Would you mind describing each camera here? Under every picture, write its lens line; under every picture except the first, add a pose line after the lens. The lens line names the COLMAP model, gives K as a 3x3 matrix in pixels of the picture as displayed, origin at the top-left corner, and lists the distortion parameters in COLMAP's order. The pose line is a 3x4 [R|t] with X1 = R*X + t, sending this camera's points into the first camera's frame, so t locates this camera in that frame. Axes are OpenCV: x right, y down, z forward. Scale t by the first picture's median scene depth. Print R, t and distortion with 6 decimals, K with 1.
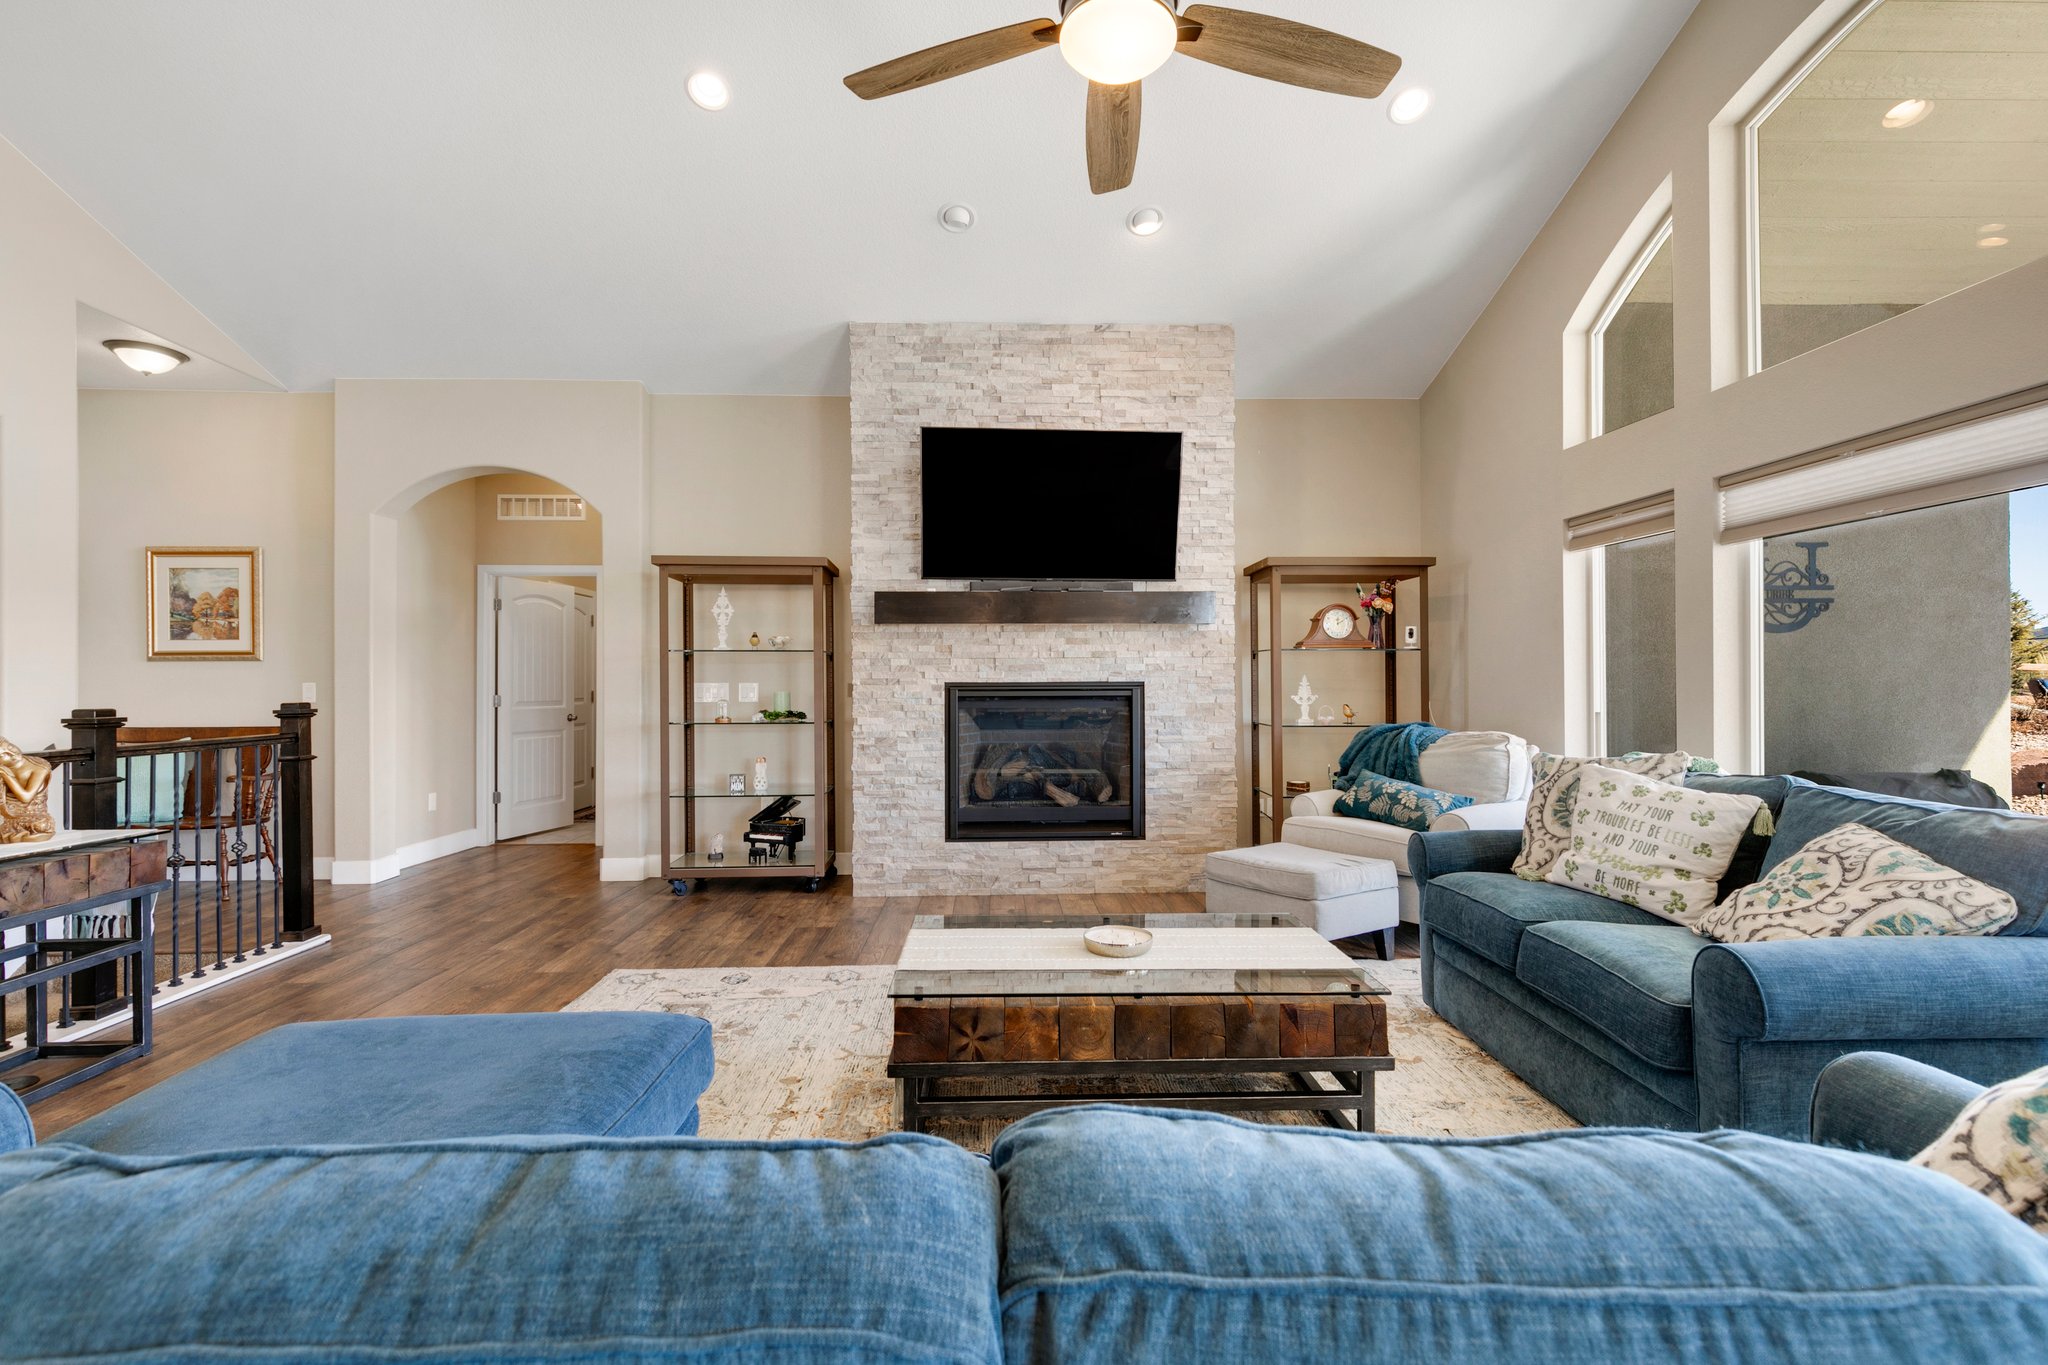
lens RADIAL K [[926.4, 0, 1031.3], [0, 926.4, 683.6], [0, 0, 1]] dist [0.007650, -0.000545]
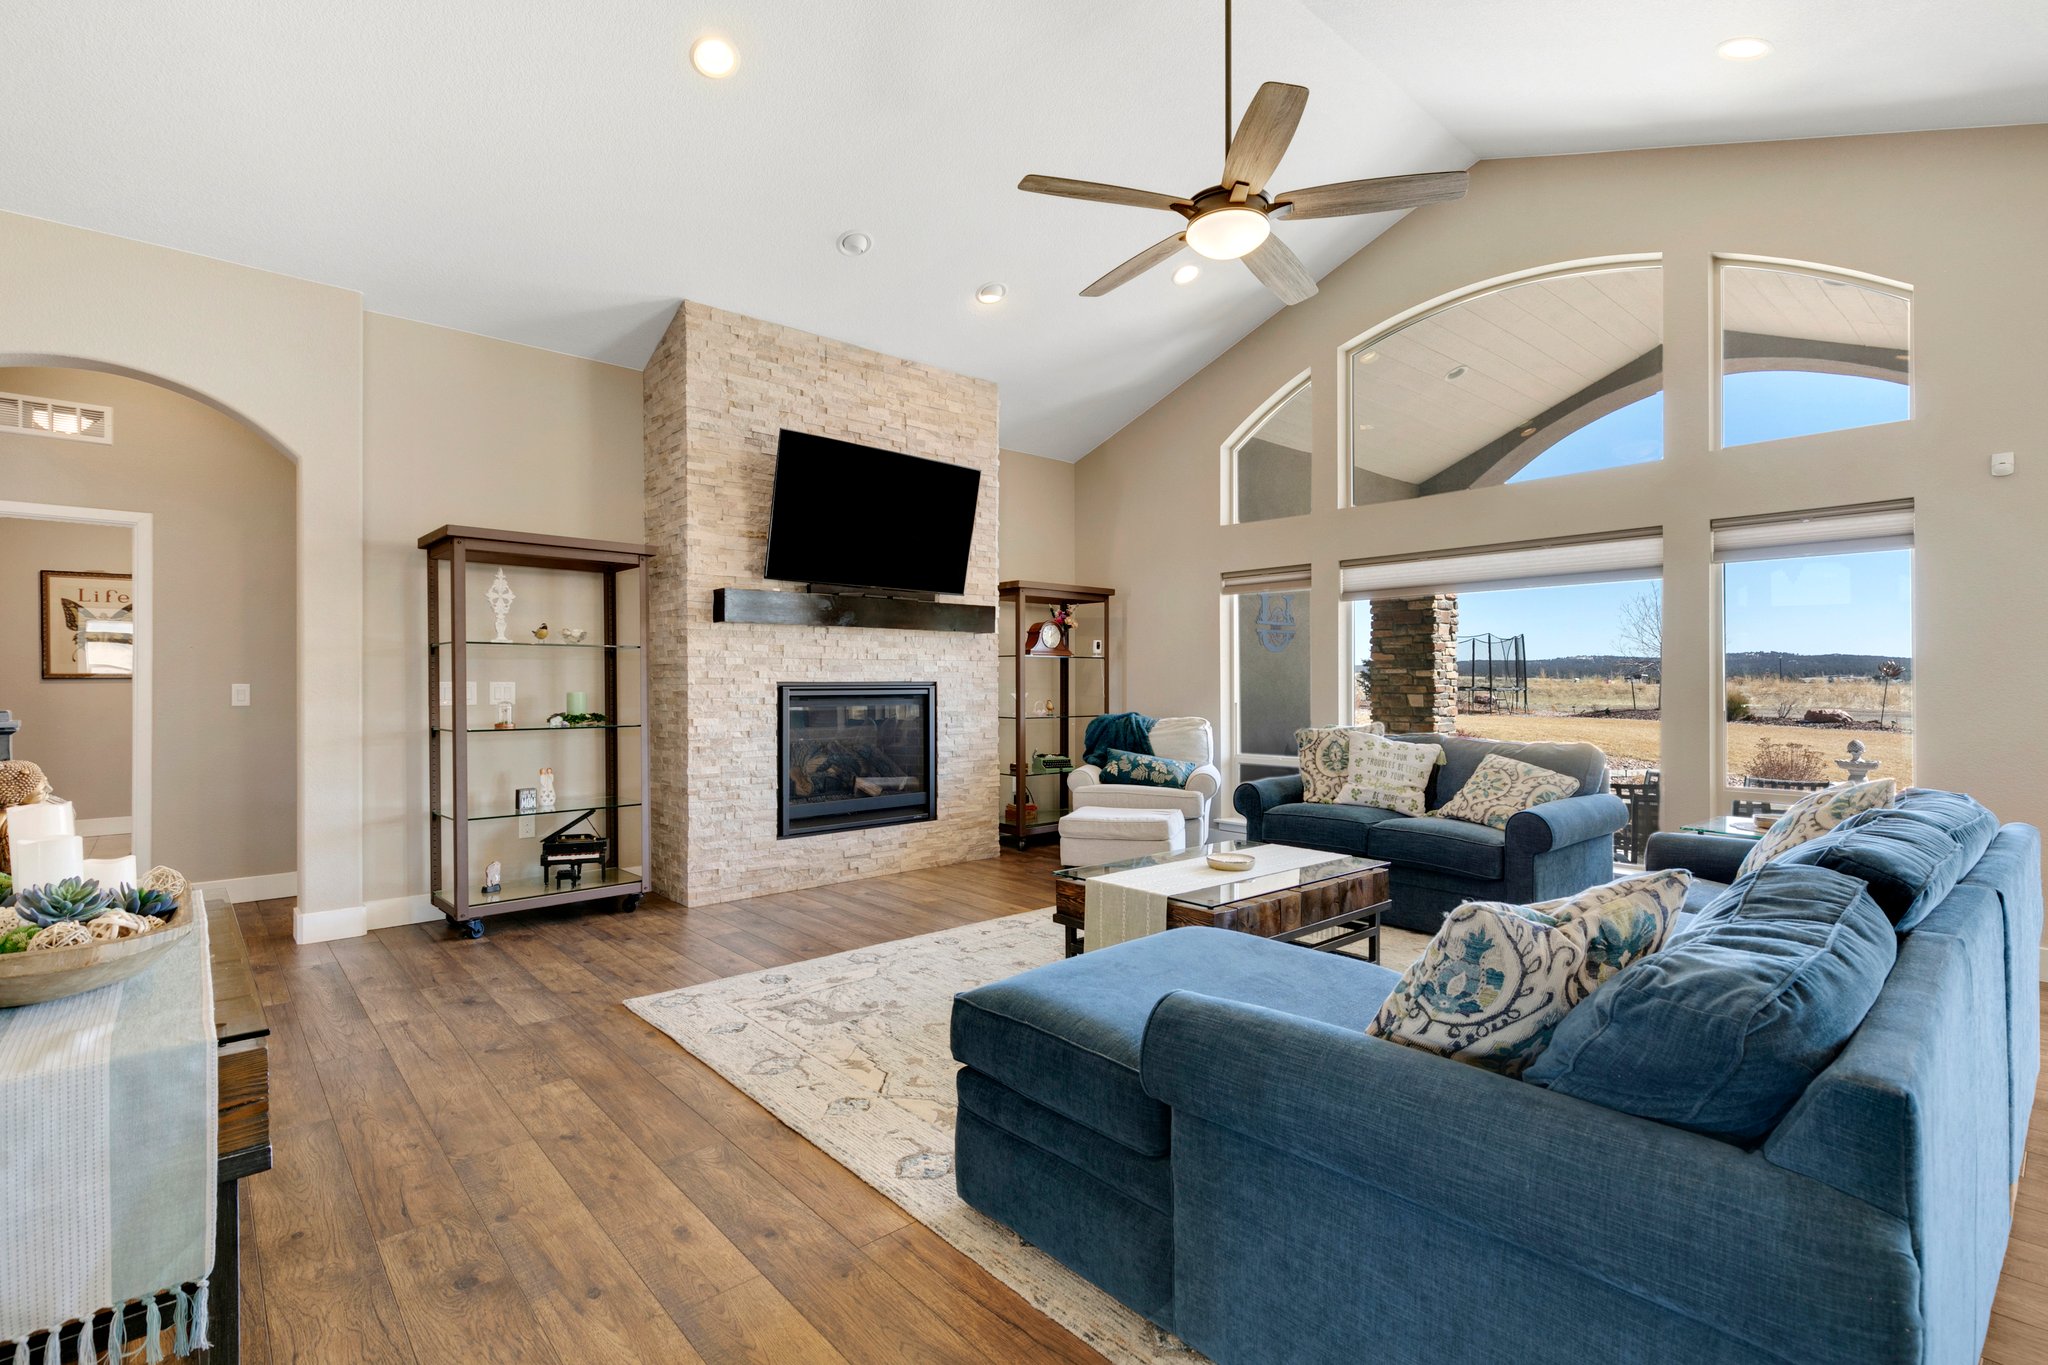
lens RADIAL K [[926.4, 0, 1051.3], [0, 926.4, 690.3], [0, 0, 1]] dist [0.007650, -0.000545]
pose [[0.768020, -0.003361, 0.640417, -0.510372], [-0.001661, 0.999972, 0.007239, 0.000043], [-0.640424, -0.006623, 0.767993, 0.033904]]
